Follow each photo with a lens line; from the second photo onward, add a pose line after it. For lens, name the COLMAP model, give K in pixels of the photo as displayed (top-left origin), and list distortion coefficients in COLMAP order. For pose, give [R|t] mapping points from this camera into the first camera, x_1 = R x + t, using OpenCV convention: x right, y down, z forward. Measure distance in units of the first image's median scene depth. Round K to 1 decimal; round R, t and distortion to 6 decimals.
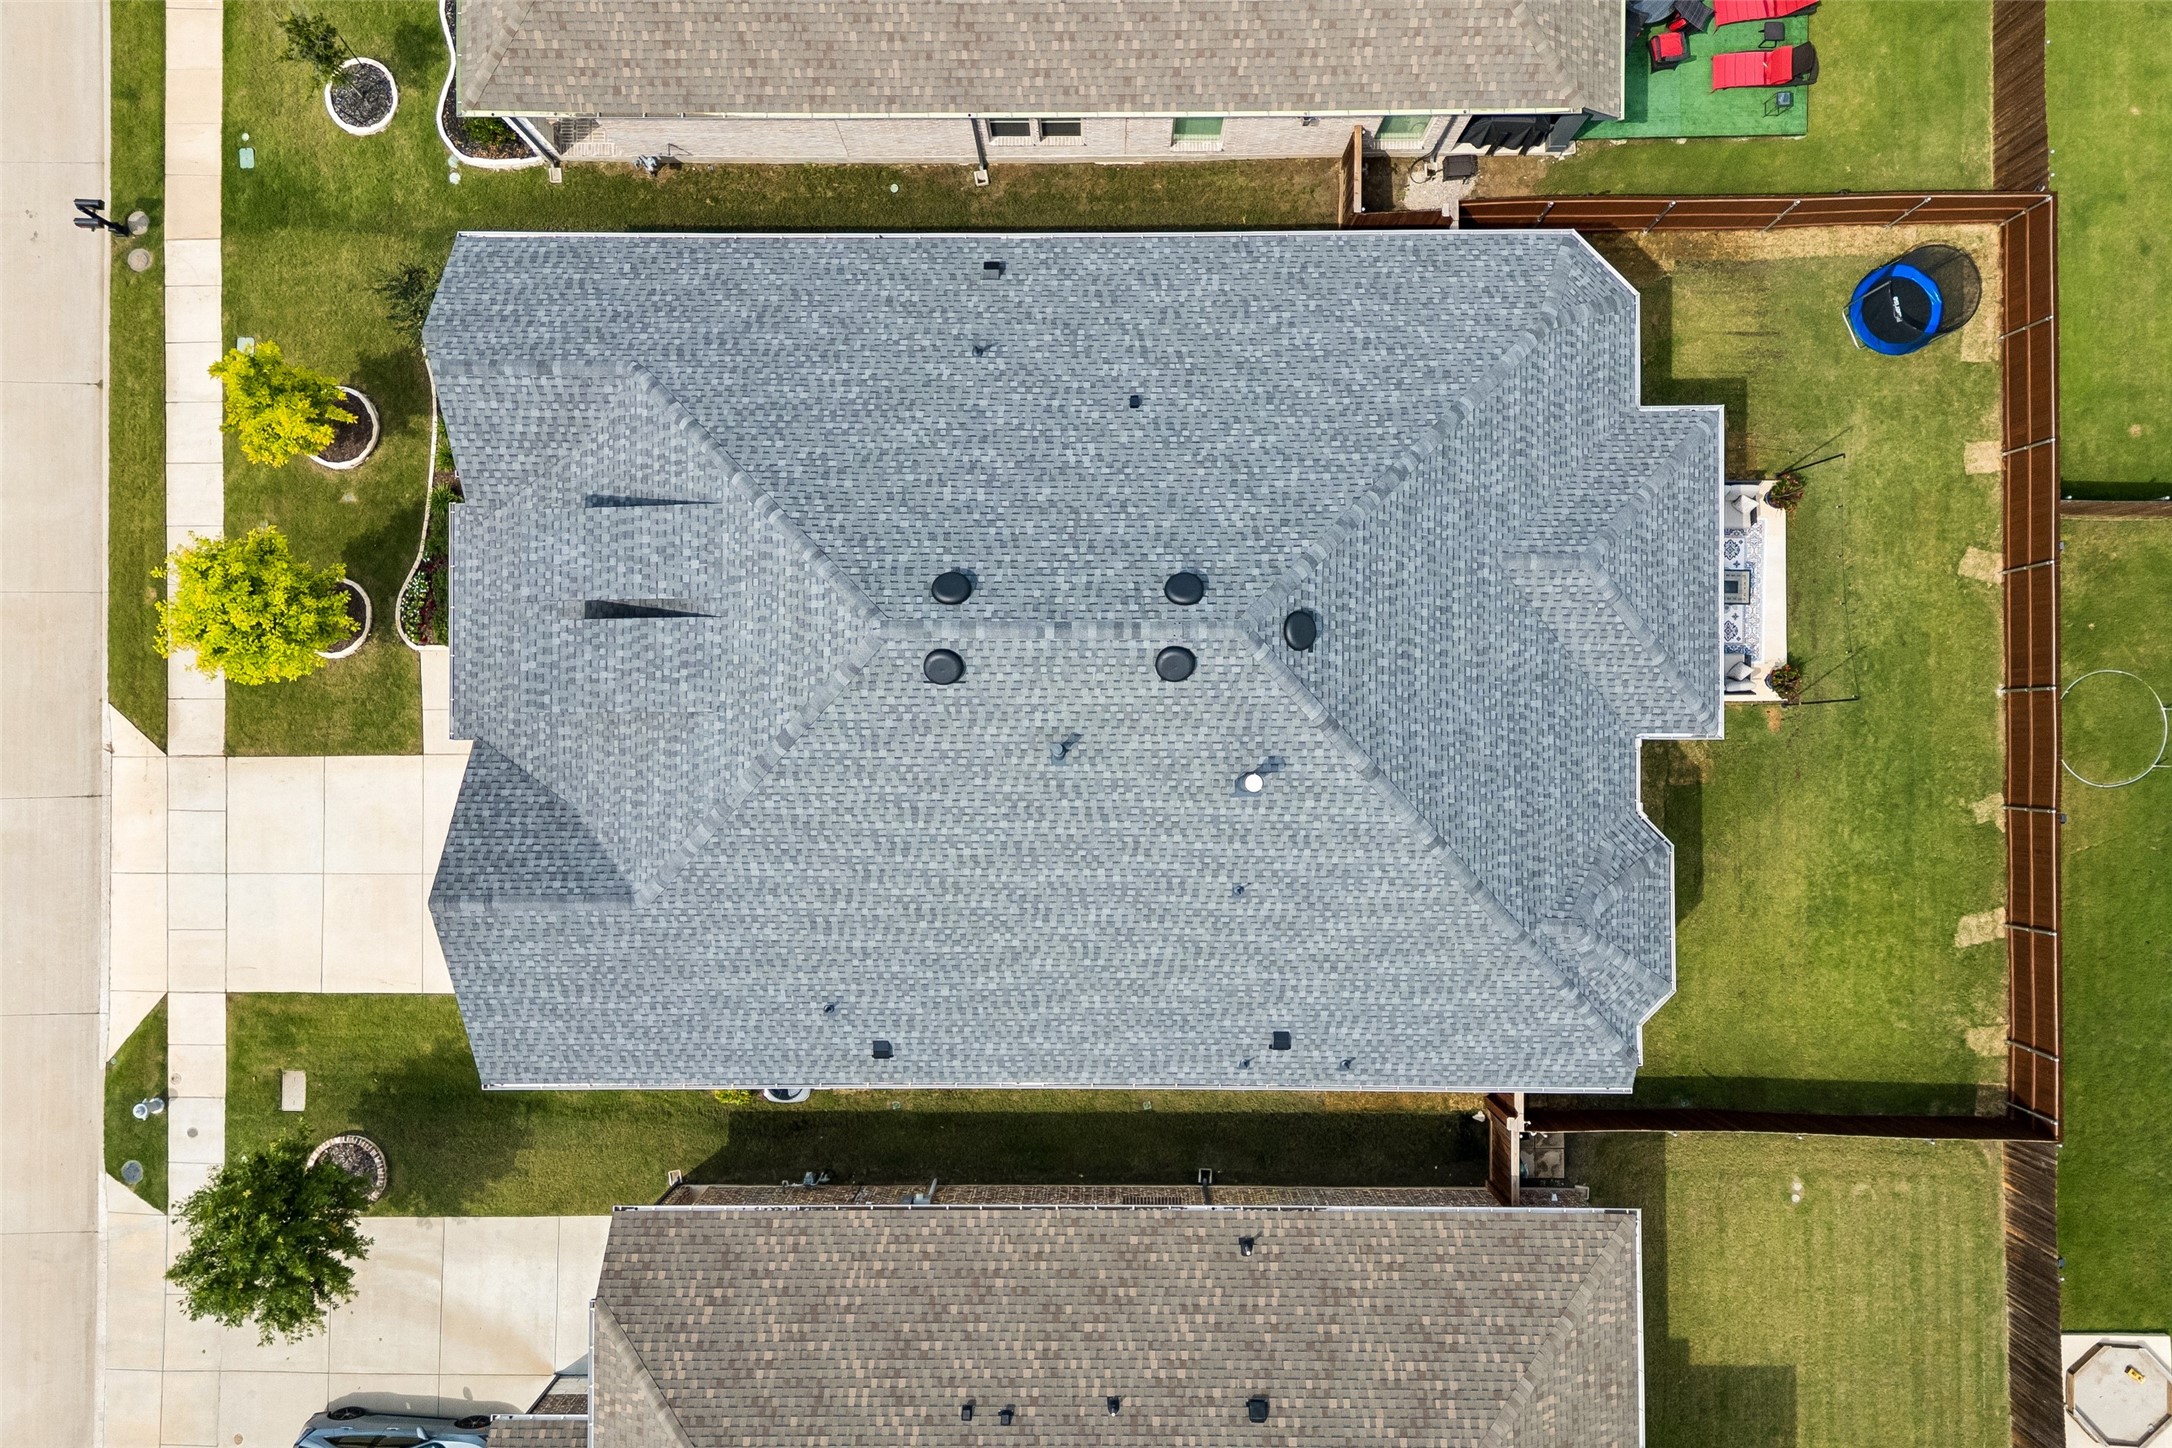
lens RADIAL K [[1518.9, 0, 1080.8], [0, 1518.9, 732.1], [0, 0, 1]] dist [0.086444, -0.092959]
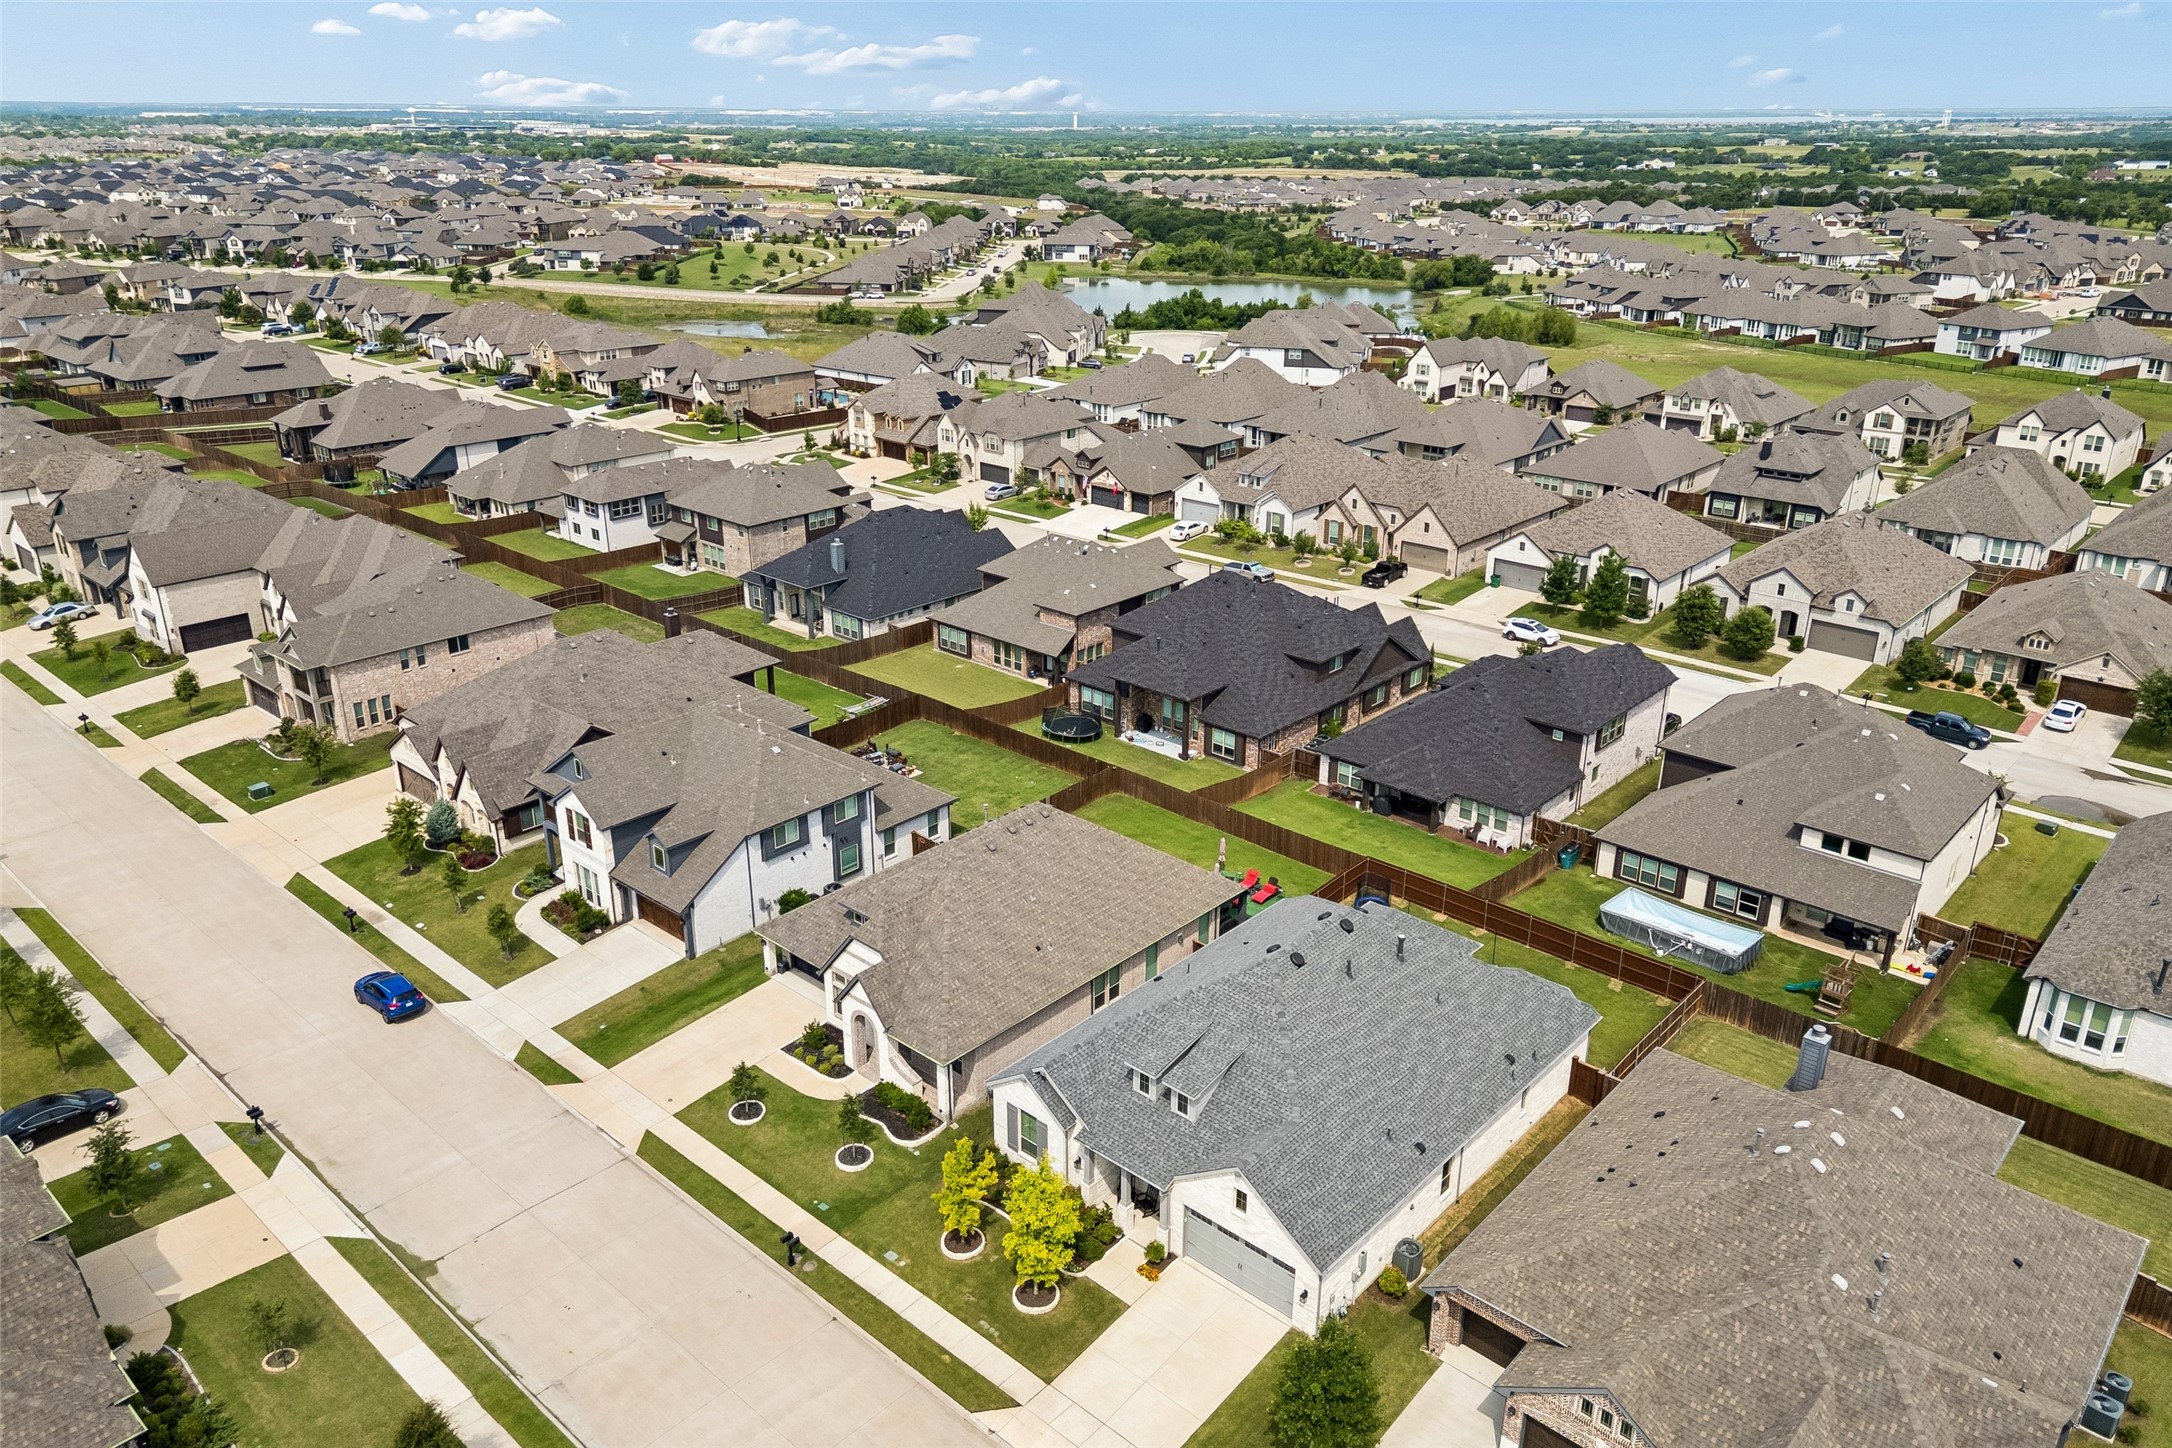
lens RADIAL K [[1534.2, 0, 1077.0], [0, 1534.2, 719.7], [0, 0, 1]] dist [0.086946, -0.097857]
pose [[0.676082, -0.260621, 0.689195, -1.471687], [0.736719, 0.255064, -0.626249, 0.874194], [-0.012575, 0.931139, 0.364449, -0.227606]]
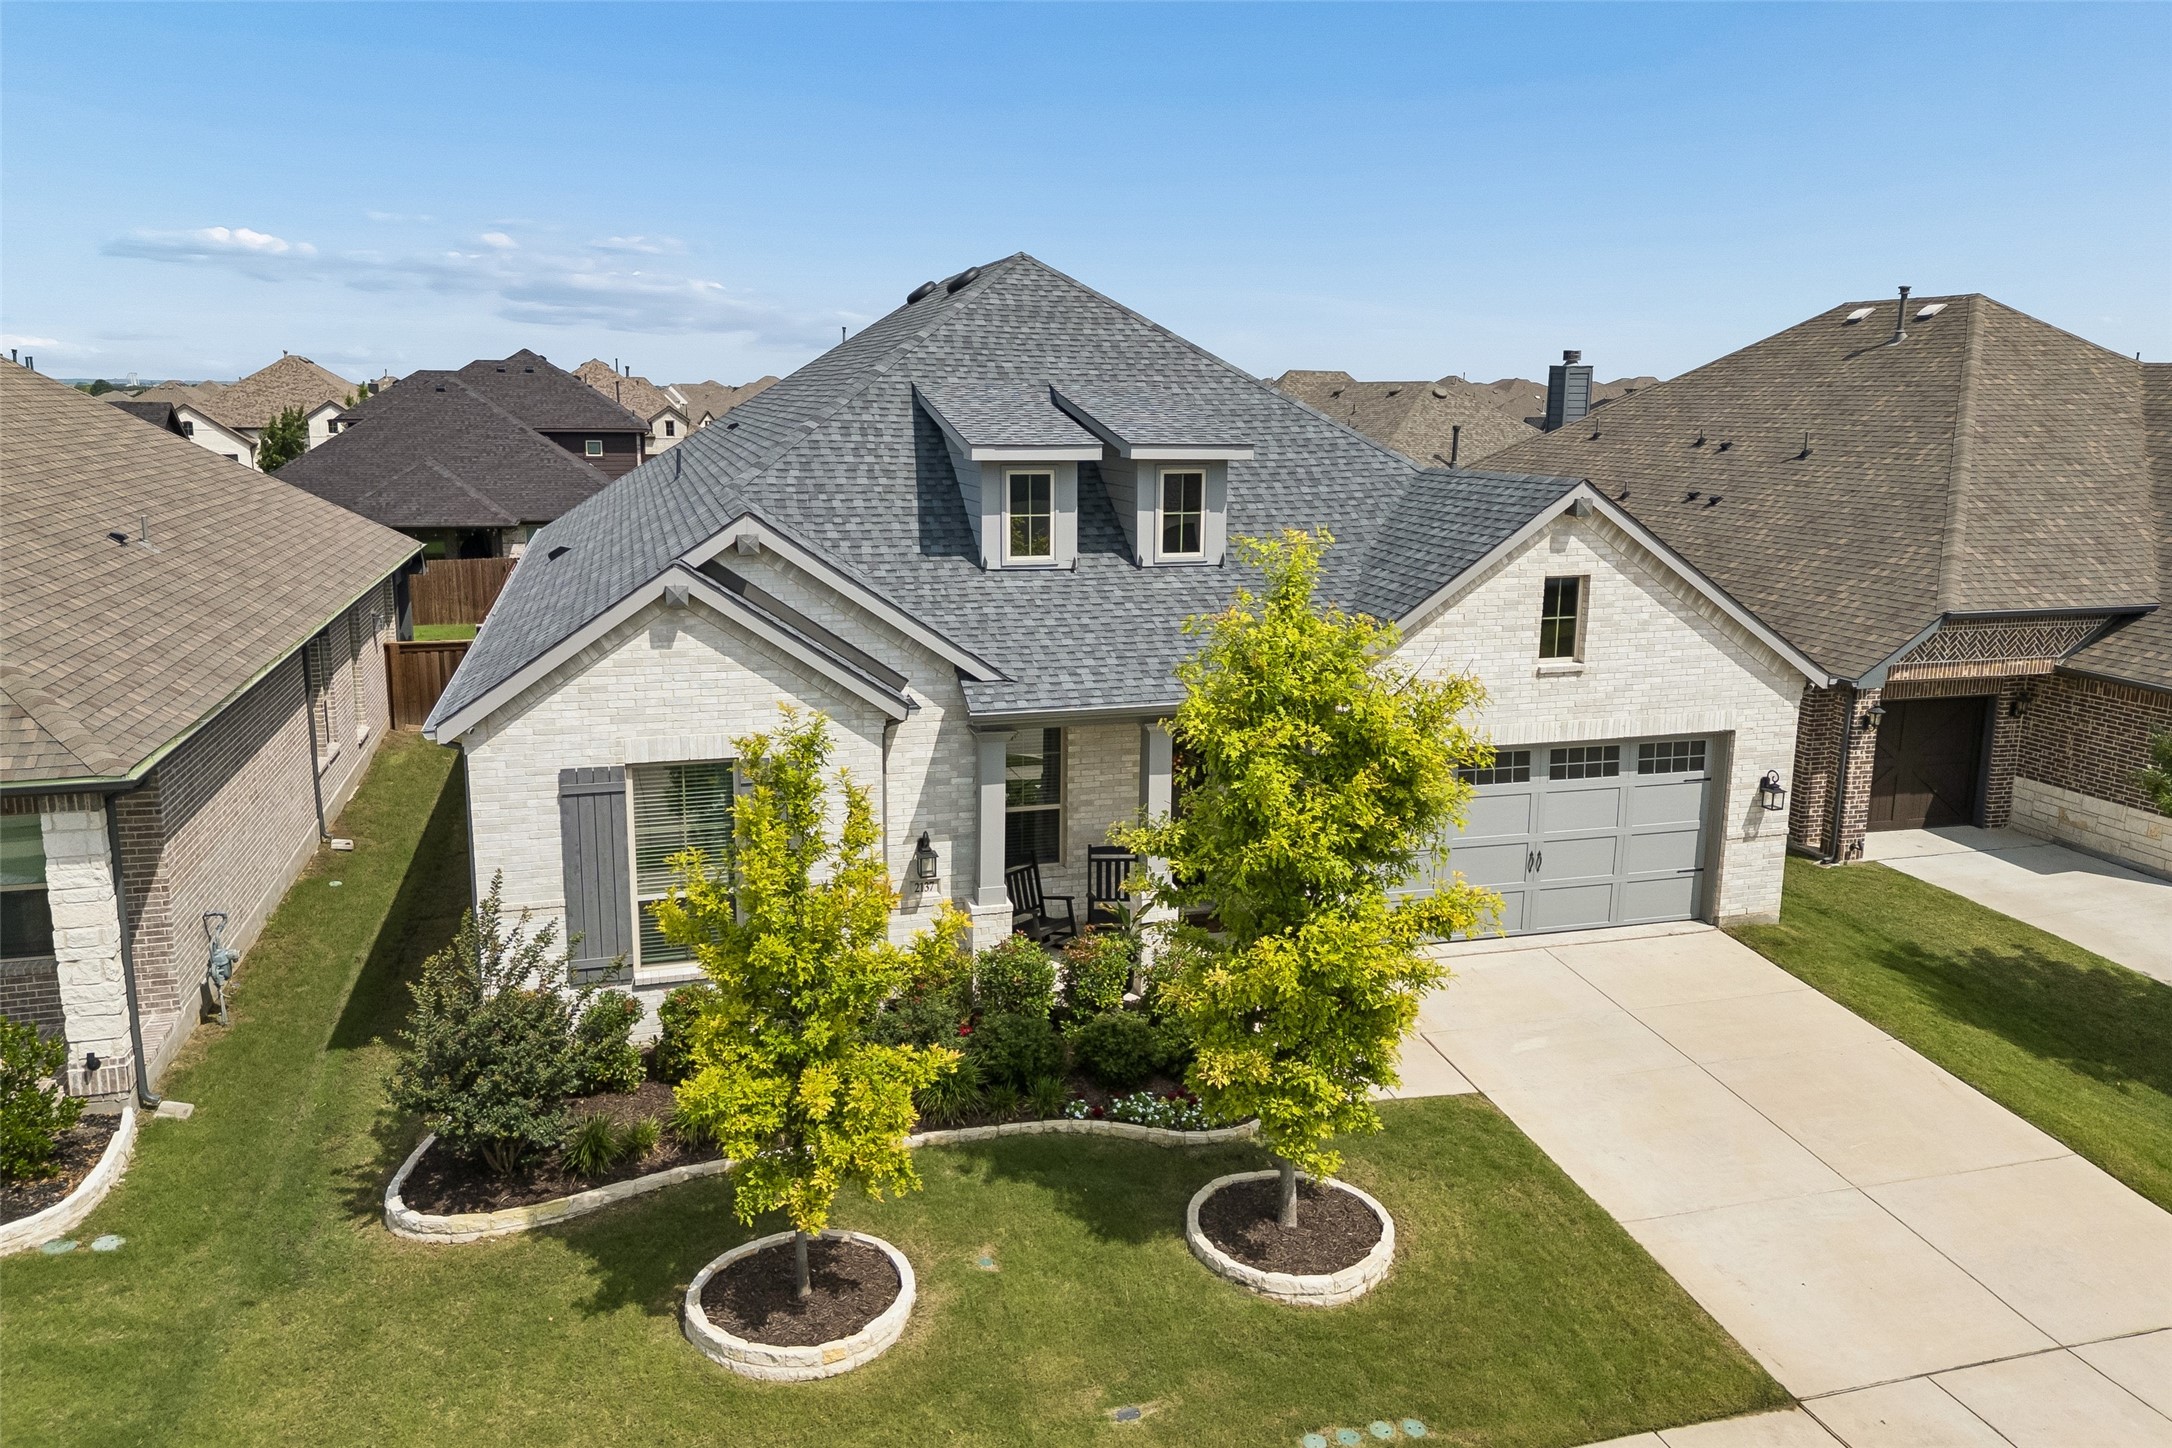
lens RADIAL K [[1518.9, 0, 1080.8], [0, 1518.9, 732.1], [0, 0, 1]] dist [0.086444, -0.092959]
pose [[-0.275504, -0.202612, 0.939705, -0.809012], [0.961256, -0.048747, 0.271312, -0.225241], [-0.009163, 0.978045, 0.208192, 0.790789]]
